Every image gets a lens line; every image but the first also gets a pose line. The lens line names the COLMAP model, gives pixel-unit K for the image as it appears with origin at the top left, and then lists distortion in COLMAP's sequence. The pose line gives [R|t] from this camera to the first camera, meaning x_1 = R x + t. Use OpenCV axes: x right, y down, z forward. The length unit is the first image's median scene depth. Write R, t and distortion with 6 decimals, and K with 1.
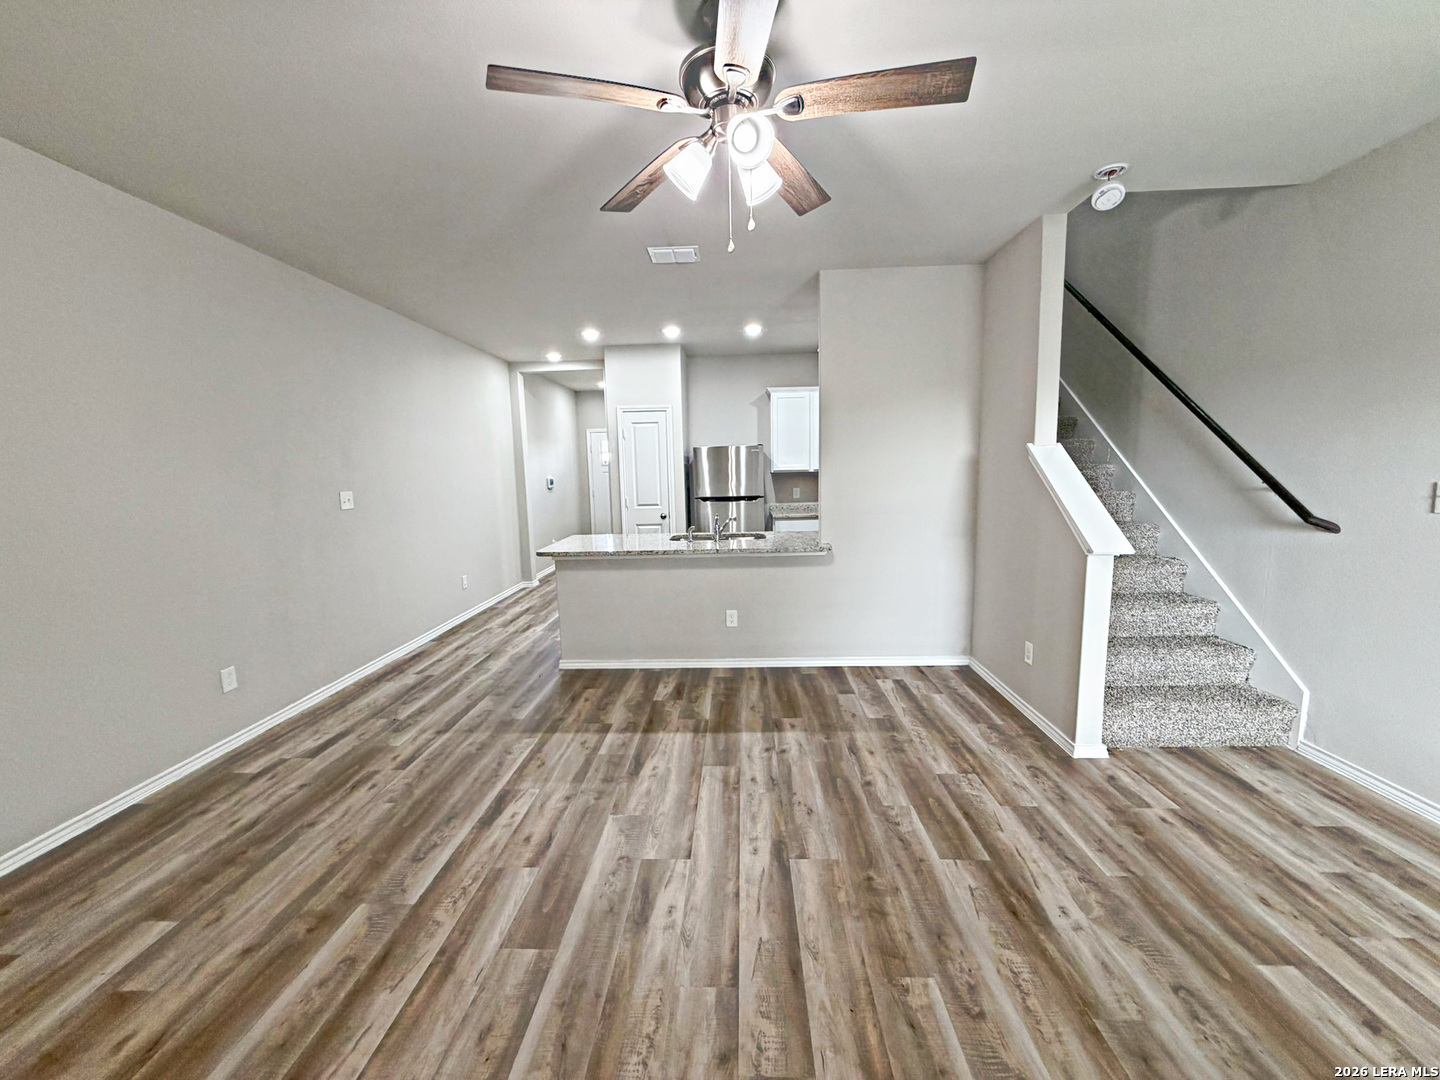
lens RADIAL K [[577.0, 0, 716.3], [0, 577.0, 539.6], [0, 0, 1]] dist [0.001278, 0.000295]
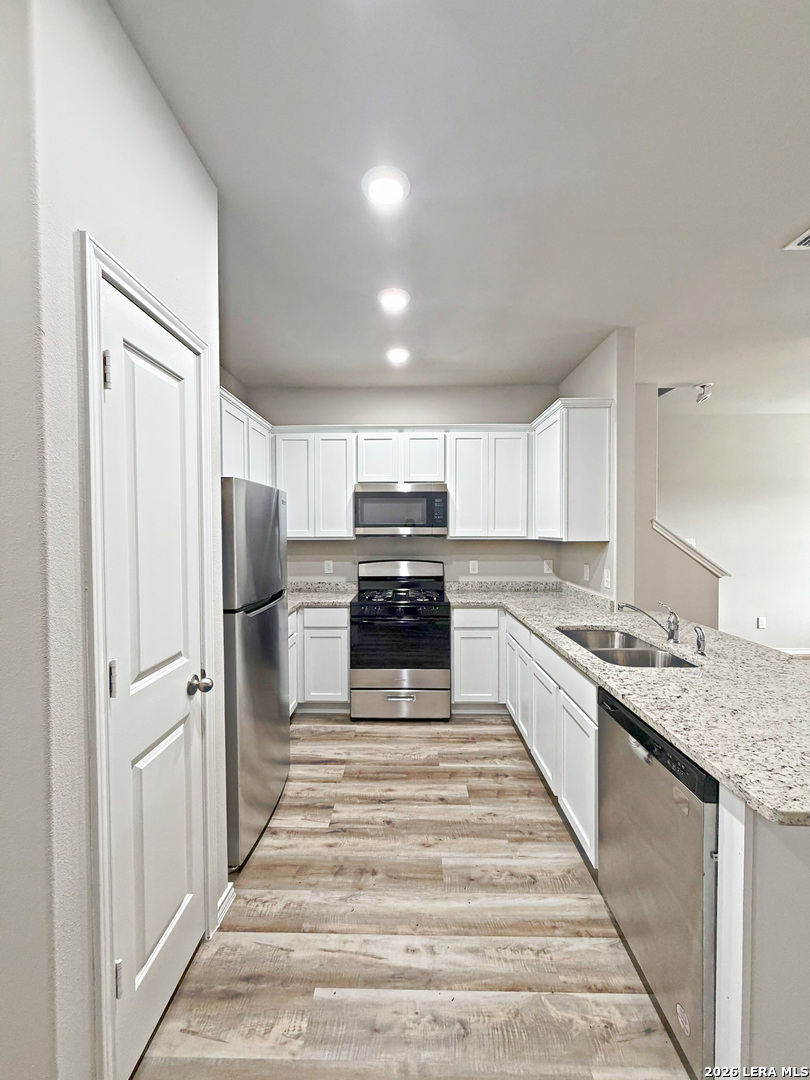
lens RADIAL K [[432.7, 0, 405.5], [0, 432.7, 536.9], [0, 0, 1]] dist [0.001278, 0.000295]
pose [[-0.032006, 0.007017, 0.999463, -0.754827], [0.131102, 0.991365, -0.002762, -0.240731], [-0.990852, 0.130943, -0.032649, 2.055478]]
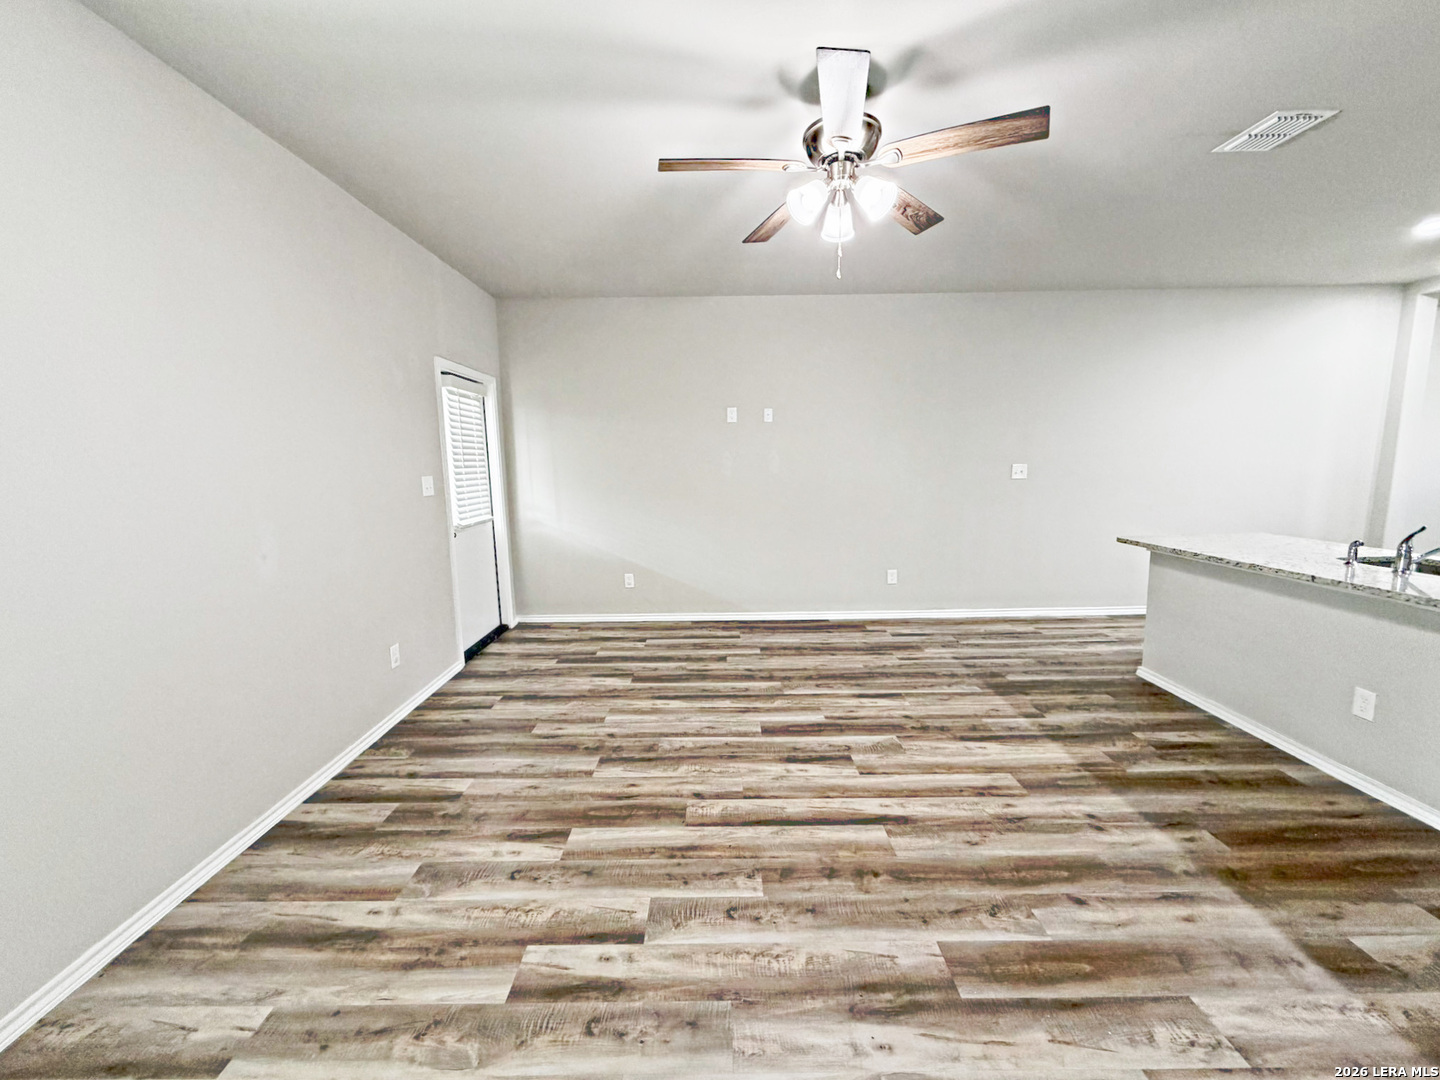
lens RADIAL K [[575.2, 0, 719.0], [0, 575.2, 544.2], [0, 0, 1]] dist [-0.000123, 0.000131]
pose [[0.045611, 0.168457, -0.984653, 0.839503], [-0.107762, 0.980757, 0.162799, -0.071771], [0.993130, 0.098682, 0.062886, 0.460475]]
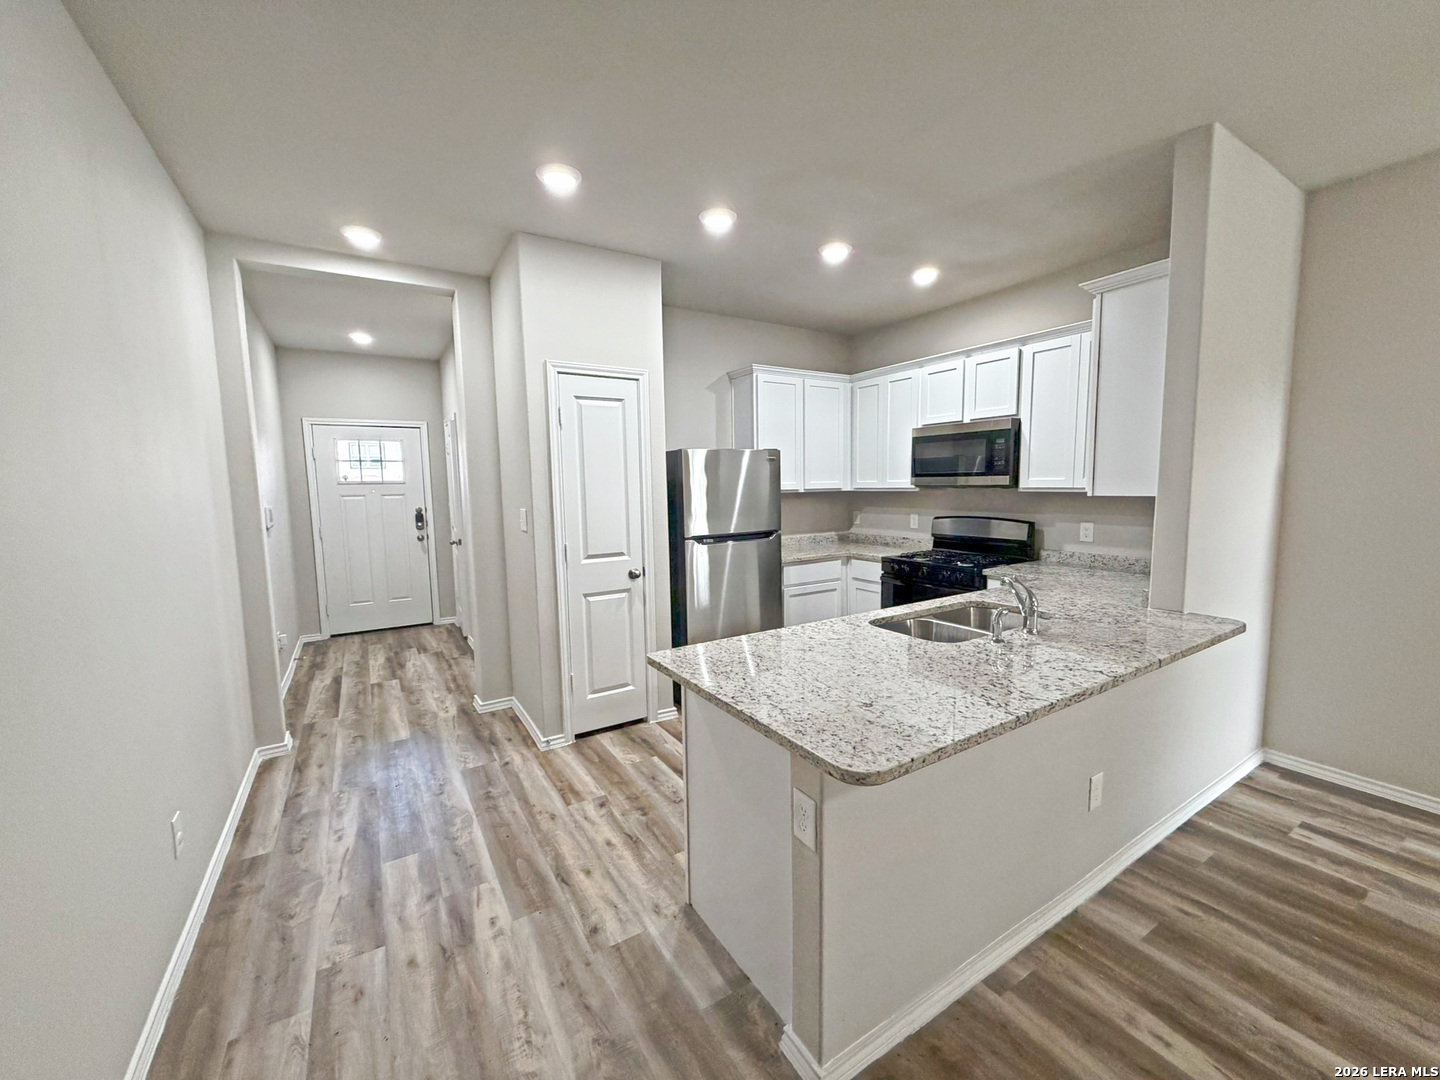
lens RADIAL K [[577.0, 0, 716.3], [0, 577.0, 539.6], [0, 0, 1]] dist [0.001278, 0.000295]
pose [[0.825762, -0.047123, 0.562047, -0.765943], [0.070139, 0.997348, -0.019429, -0.132366], [-0.559641, 0.055465, 0.826877, 1.181595]]
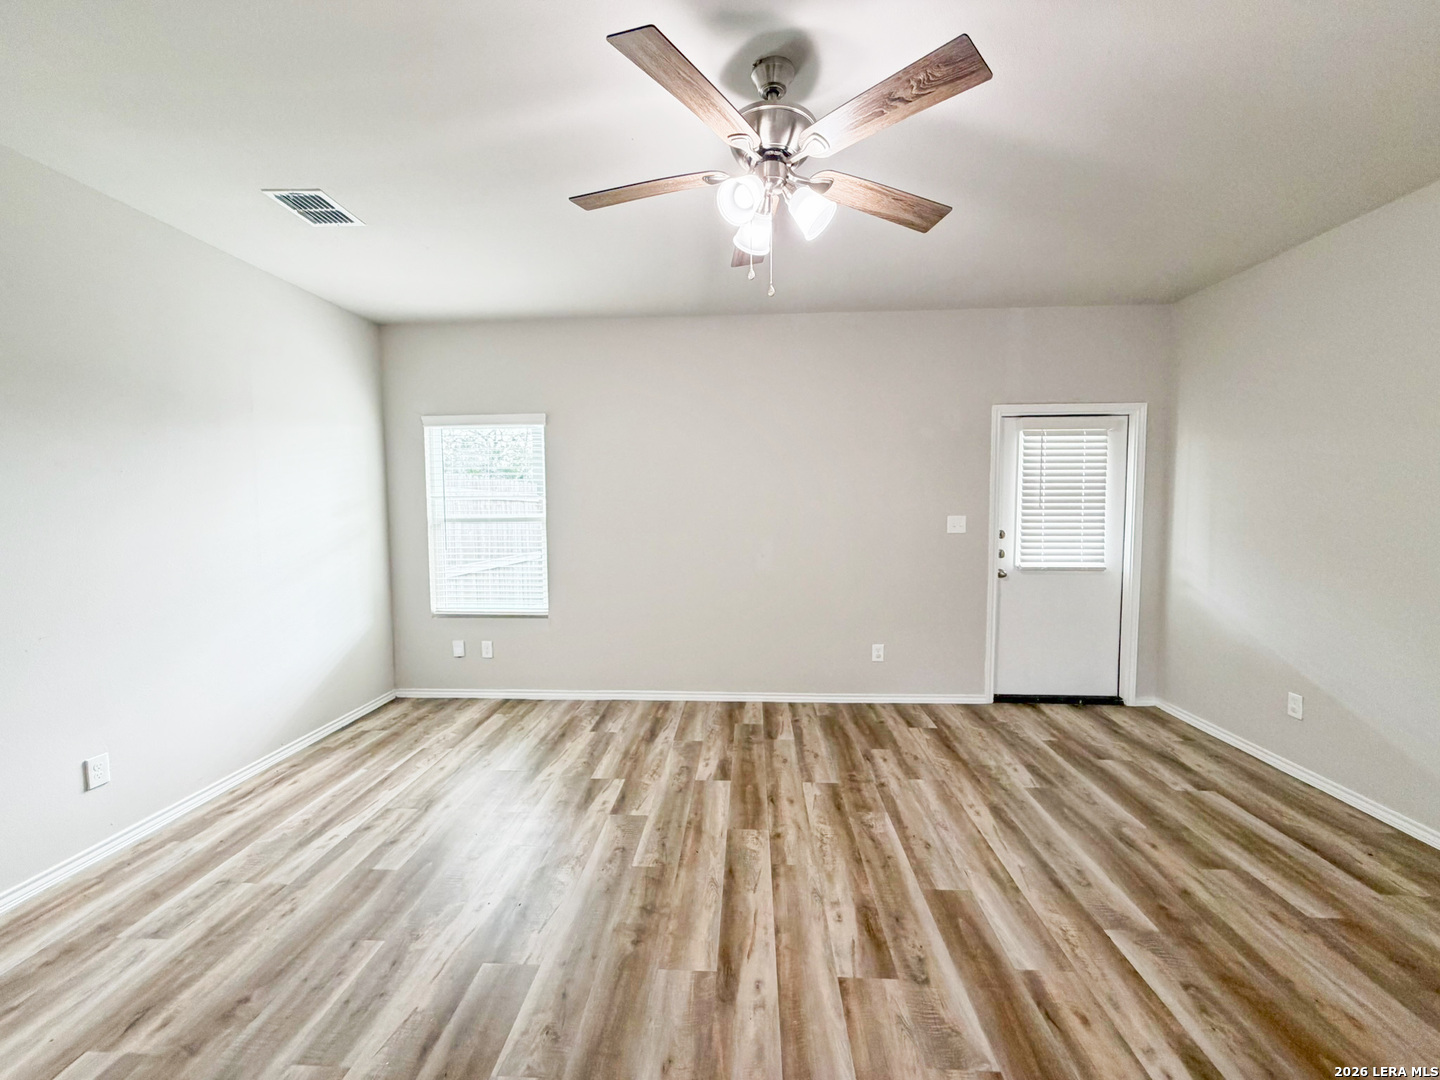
lens RADIAL K [[575.2, 0, 719.0], [0, 575.2, 544.2], [0, 0, 1]] dist [-0.000123, 0.000131]
pose [[-0.999543, 0.027372, 0.012839, 0.075923], [0.029296, 0.981823, 0.187526, -0.159708], [-0.007472, 0.187816, -0.982176, 1.336156]]
